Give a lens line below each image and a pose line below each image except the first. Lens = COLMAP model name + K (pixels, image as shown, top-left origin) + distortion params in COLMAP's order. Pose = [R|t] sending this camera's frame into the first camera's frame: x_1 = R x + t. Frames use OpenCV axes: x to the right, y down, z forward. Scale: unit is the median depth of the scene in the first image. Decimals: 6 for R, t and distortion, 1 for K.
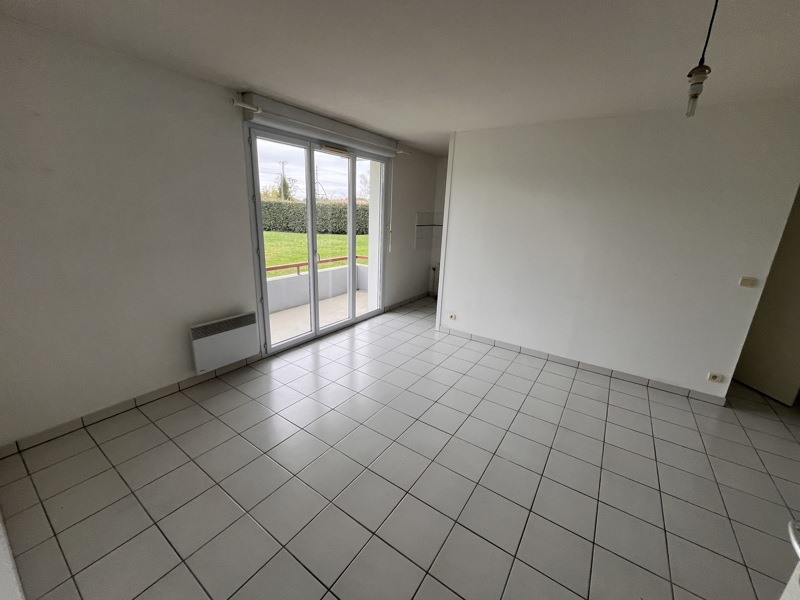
lens RADIAL K [[324.3, 0, 401.3], [0, 324.3, 301.0], [0, 0, 1]] dist [-0.017492, -0.000055]
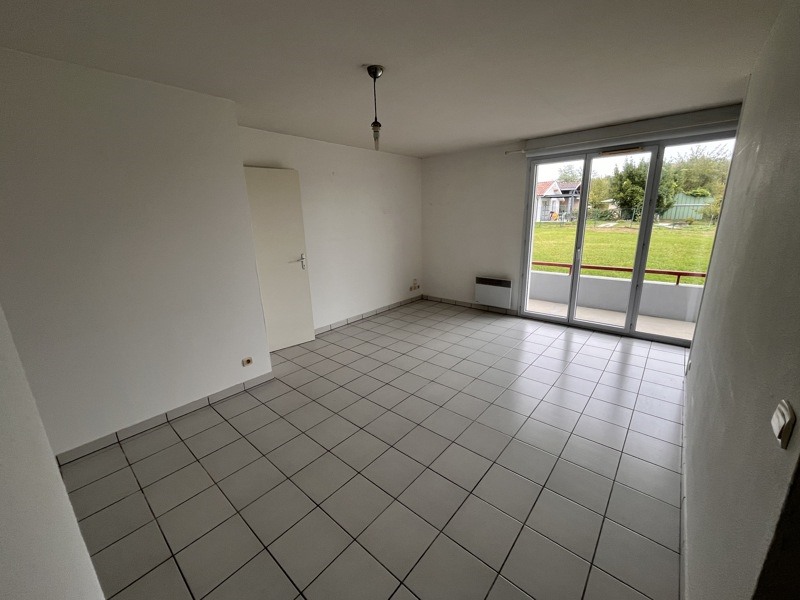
lens RADIAL K [[324.3, 0, 401.7], [0, 324.3, 298.6], [0, 0, 1]] dist [-0.017492, -0.000055]
pose [[-0.109470, 0.217543, -0.969892, 1.027950], [-0.246483, 0.939340, 0.238510, -0.112521], [0.962945, 0.265171, -0.049209, 0.547878]]
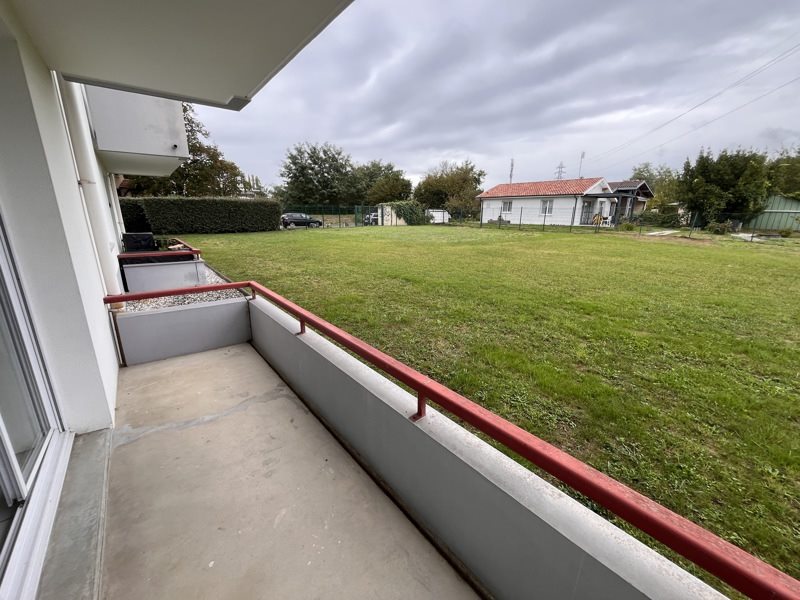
lens RADIAL K [[324.3, 0, 402.1], [0, 324.3, 299.7], [0, 0, 1]] dist [-0.017492, -0.000055]
pose [[-0.277963, 0.210626, -0.937216, 0.881934], [-0.273783, 0.917826, 0.287468, -0.146874], [0.920750, 0.336499, -0.197456, 0.674961]]
